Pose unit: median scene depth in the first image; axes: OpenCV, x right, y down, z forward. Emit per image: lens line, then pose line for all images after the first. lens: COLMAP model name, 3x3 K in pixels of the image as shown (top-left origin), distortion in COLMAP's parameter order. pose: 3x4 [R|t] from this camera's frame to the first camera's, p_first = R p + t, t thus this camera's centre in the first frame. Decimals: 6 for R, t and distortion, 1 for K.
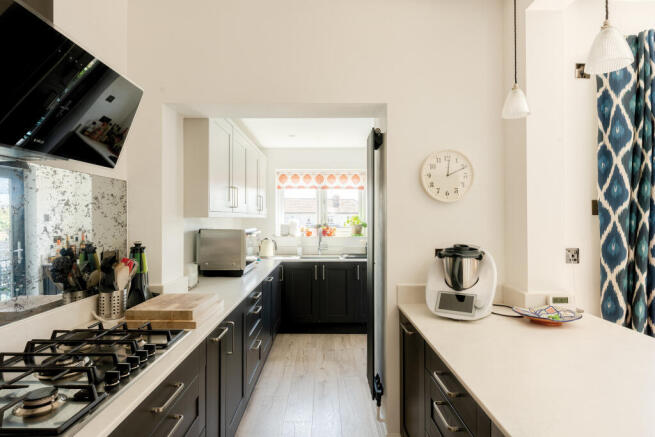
lens RADIAL K [[365.7, 0, 327.5], [0, 365.7, 218.5], [0, 0, 1]] dist [-0.002537, -0.000797]
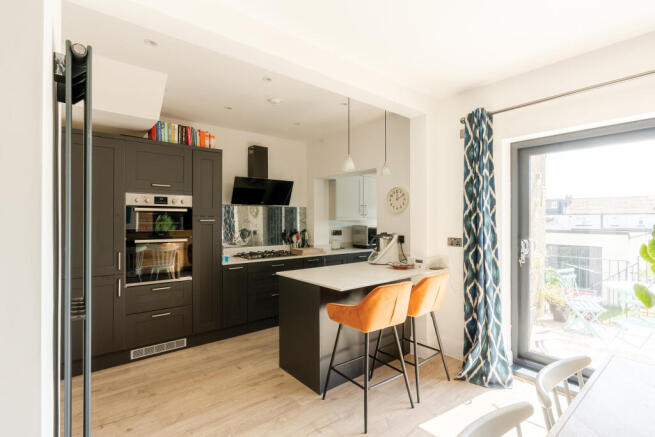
lens RADIAL K [[309.1, 0, 327.5], [0, 309.1, 218.5], [0, 0, 1]] dist [-0.000001, -0.000004]
pose [[0.619251, 0.000633, -0.785193, 1.460532], [0.005974, 0.999967, 0.005517, -0.023792], [0.785170, -0.008107, 0.619227, -0.396485]]
